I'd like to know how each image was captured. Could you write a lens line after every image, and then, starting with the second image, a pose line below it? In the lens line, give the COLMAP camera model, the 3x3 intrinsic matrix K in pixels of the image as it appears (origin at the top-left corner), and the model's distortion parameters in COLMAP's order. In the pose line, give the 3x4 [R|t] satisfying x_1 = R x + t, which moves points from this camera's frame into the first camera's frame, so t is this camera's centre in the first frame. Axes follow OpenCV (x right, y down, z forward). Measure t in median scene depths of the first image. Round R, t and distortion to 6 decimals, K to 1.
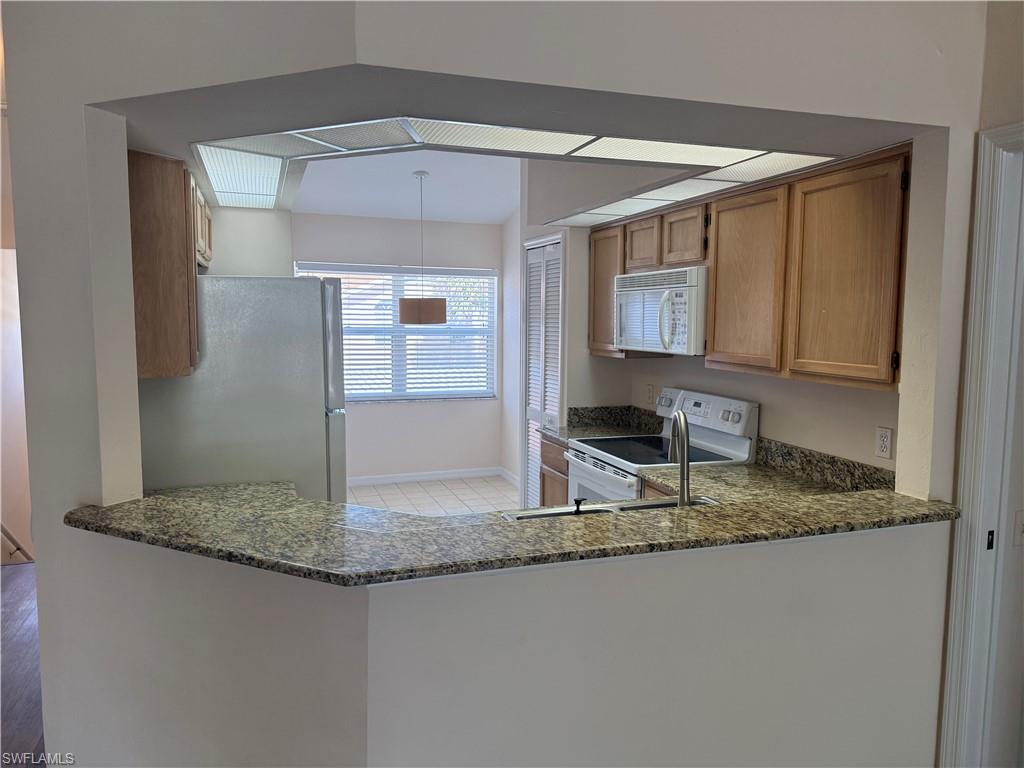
lens RADIAL K [[723.0, 0, 512.1], [0, 723.0, 385.1], [0, 0, 1]] dist [0.011165, 0.000456]
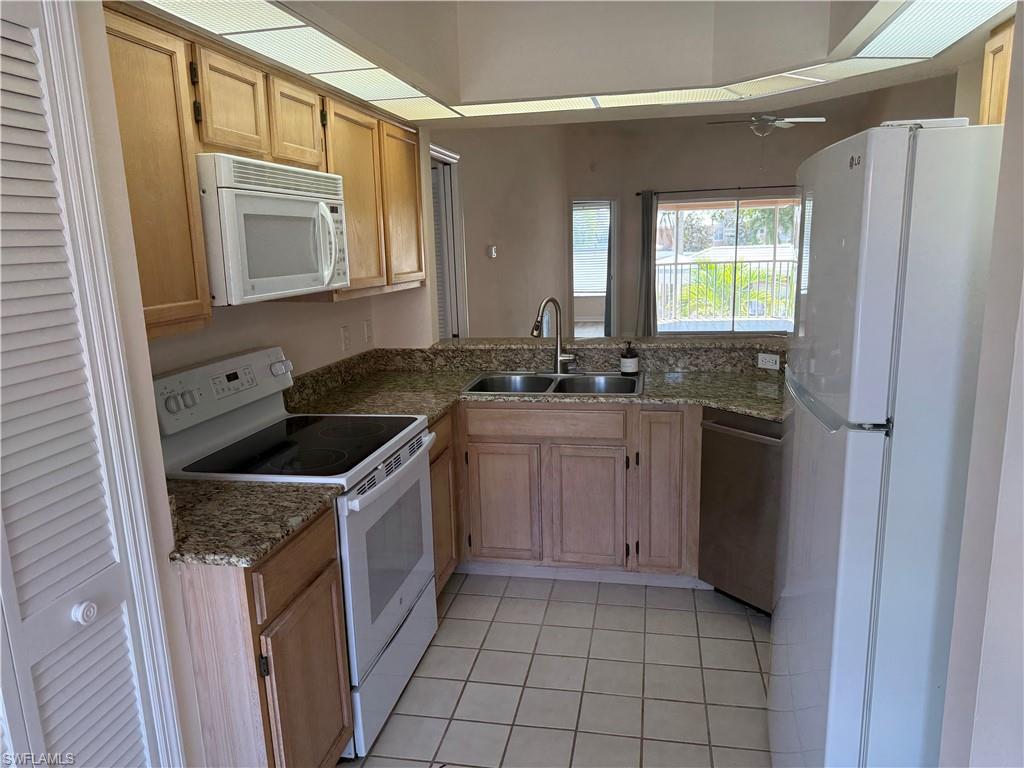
lens RADIAL K [[723.0, 0, 511.5], [0, 723.0, 386.6], [0, 0, 1]] dist [0.011165, 0.000456]
pose [[-0.865295, -0.083247, 0.494302, -0.265930], [0.066496, 0.958335, 0.277799, -0.120451], [-0.496832, 0.273247, -0.823707, 1.312415]]
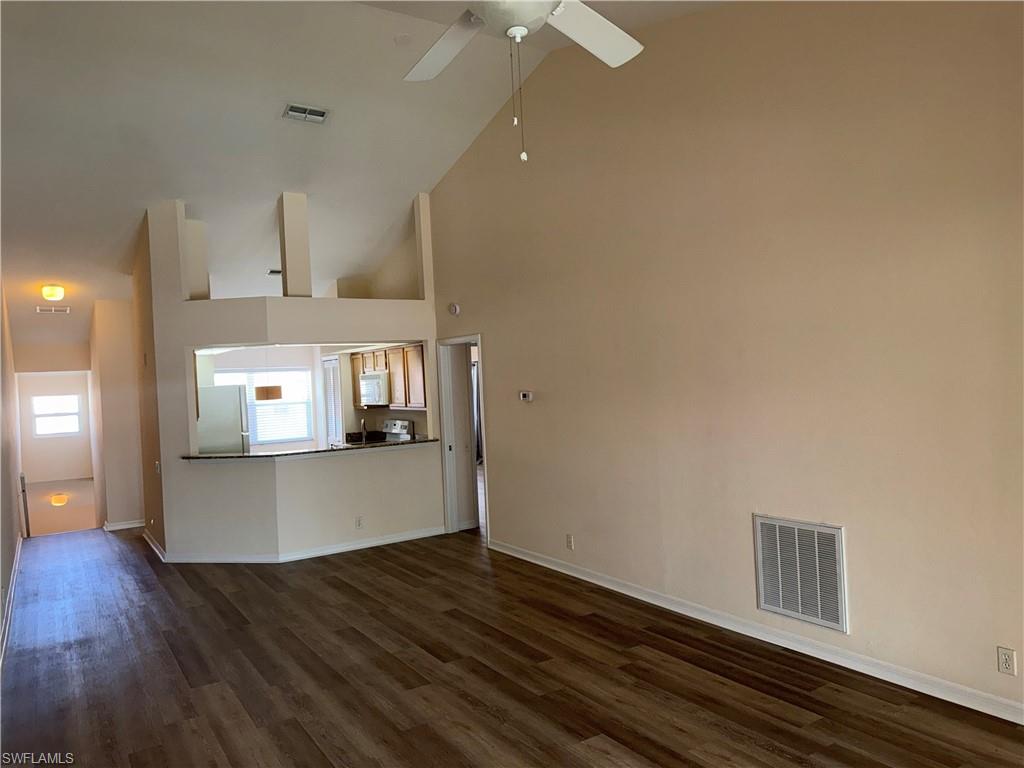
lens RADIAL K [[723.0, 0, 512.6], [0, 723.0, 383.3], [0, 0, 1]] dist [0.011165, 0.000456]
pose [[0.968884, -0.058290, 0.240556, 0.054385], [0.080132, 0.993403, -0.082031, 0.114493], [-0.234187, 0.098755, 0.967163, -1.436369]]
